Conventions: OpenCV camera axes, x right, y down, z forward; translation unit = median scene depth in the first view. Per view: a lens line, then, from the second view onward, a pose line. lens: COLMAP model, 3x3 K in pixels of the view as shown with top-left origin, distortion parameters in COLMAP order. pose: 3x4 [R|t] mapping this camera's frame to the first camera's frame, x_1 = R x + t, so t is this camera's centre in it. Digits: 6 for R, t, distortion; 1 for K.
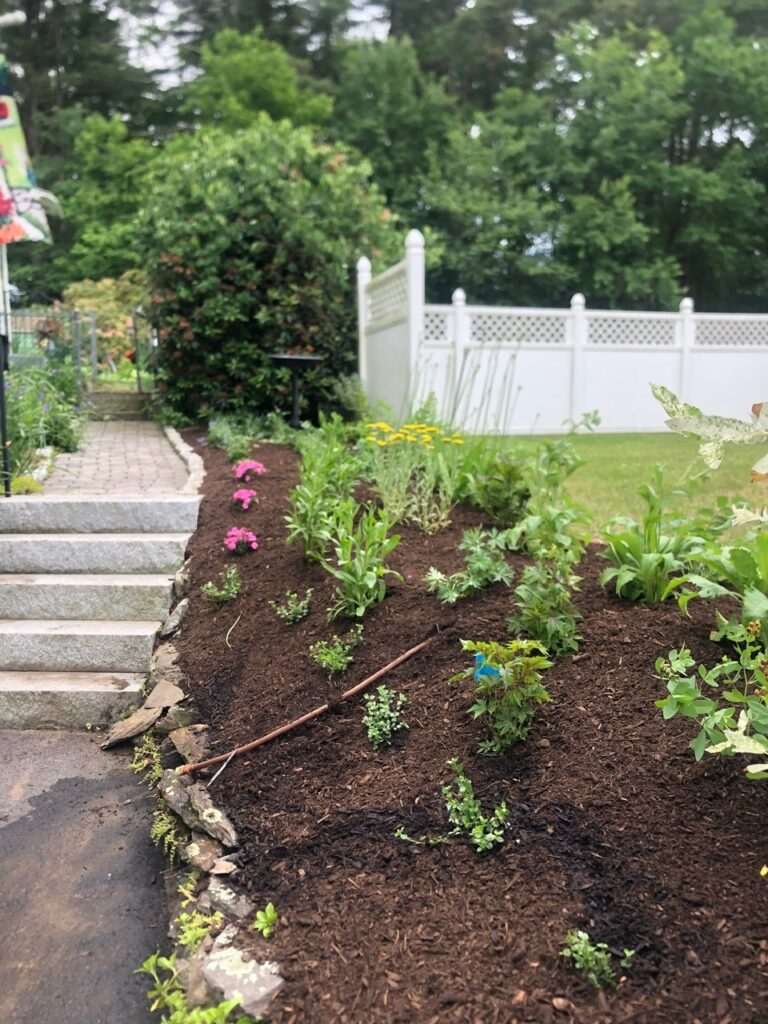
lens RADIAL K [[826.4, 0, 389.3], [0, 826.4, 543.3], [0, 0, 1]] dist [0.040513, -0.042242]
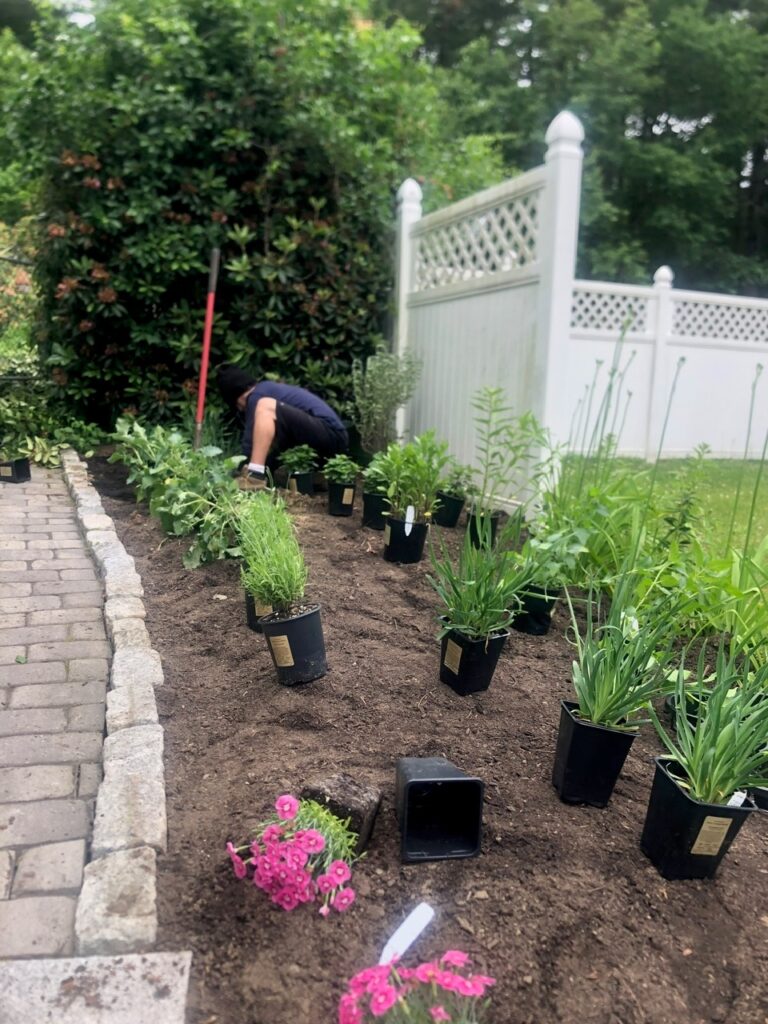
lens RADIAL K [[826.4, 0, 380.5], [0, 826.4, 509.1], [0, 0, 1]] dist [0.040513, -0.042242]
pose [[0.994960, 0.025683, 0.096931, -0.099764], [-0.024423, 0.999601, -0.014167, -0.092360], [-0.097256, 0.011728, 0.995190, 0.386740]]
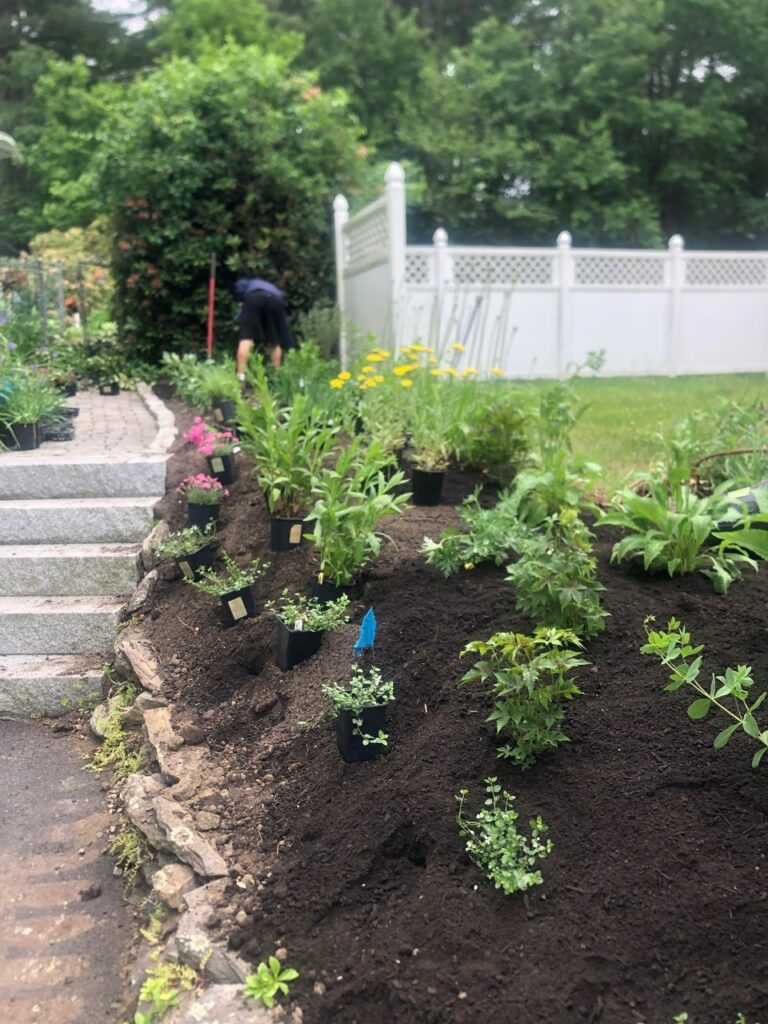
lens RADIAL K [[826.4, 0, 374.8], [0, 826.4, 516.3], [0, 0, 1]] dist [0.040513, -0.042242]
pose [[0.999748, -0.022007, 0.004428, -0.003188], [0.021876, 0.999379, 0.027635, -0.004855], [-0.005034, -0.027531, 0.999608, 0.040806]]
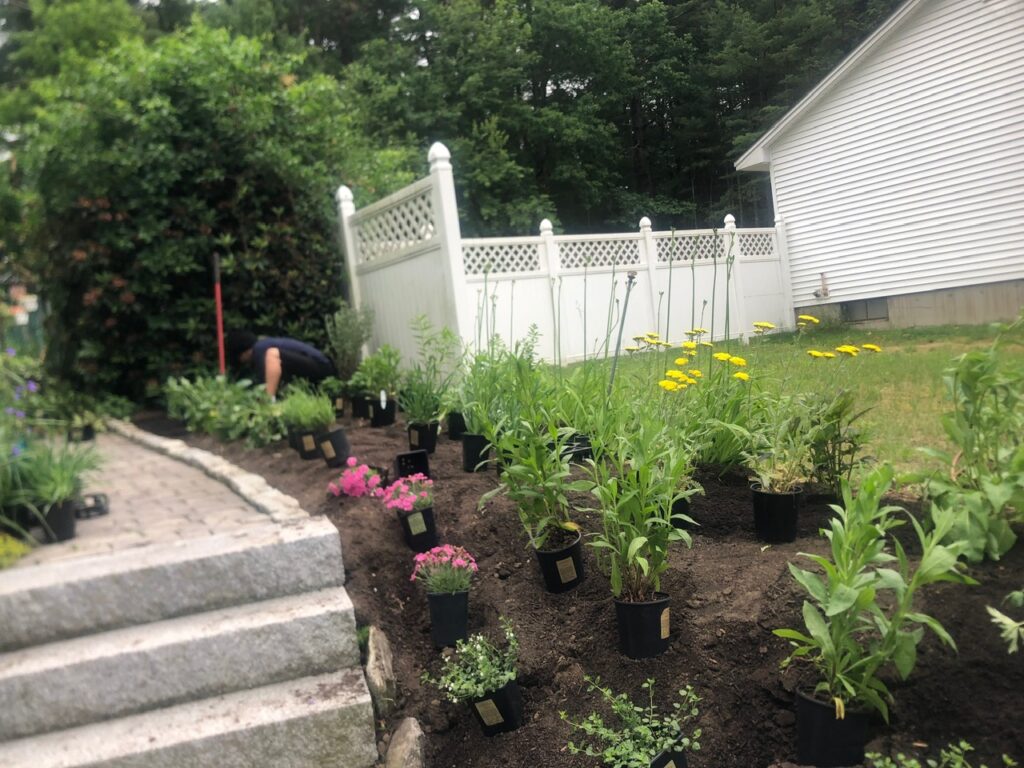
lens RADIAL K [[826.4, 0, 503.6], [0, 826.4, 386.3], [0, 0, 1]] dist [0.040513, -0.042242]
pose [[0.950602, -0.126785, 0.283340, -0.132974], [0.160145, 0.982240, -0.097765, -0.036636], [-0.265913, 0.138311, 0.954023, 0.177843]]
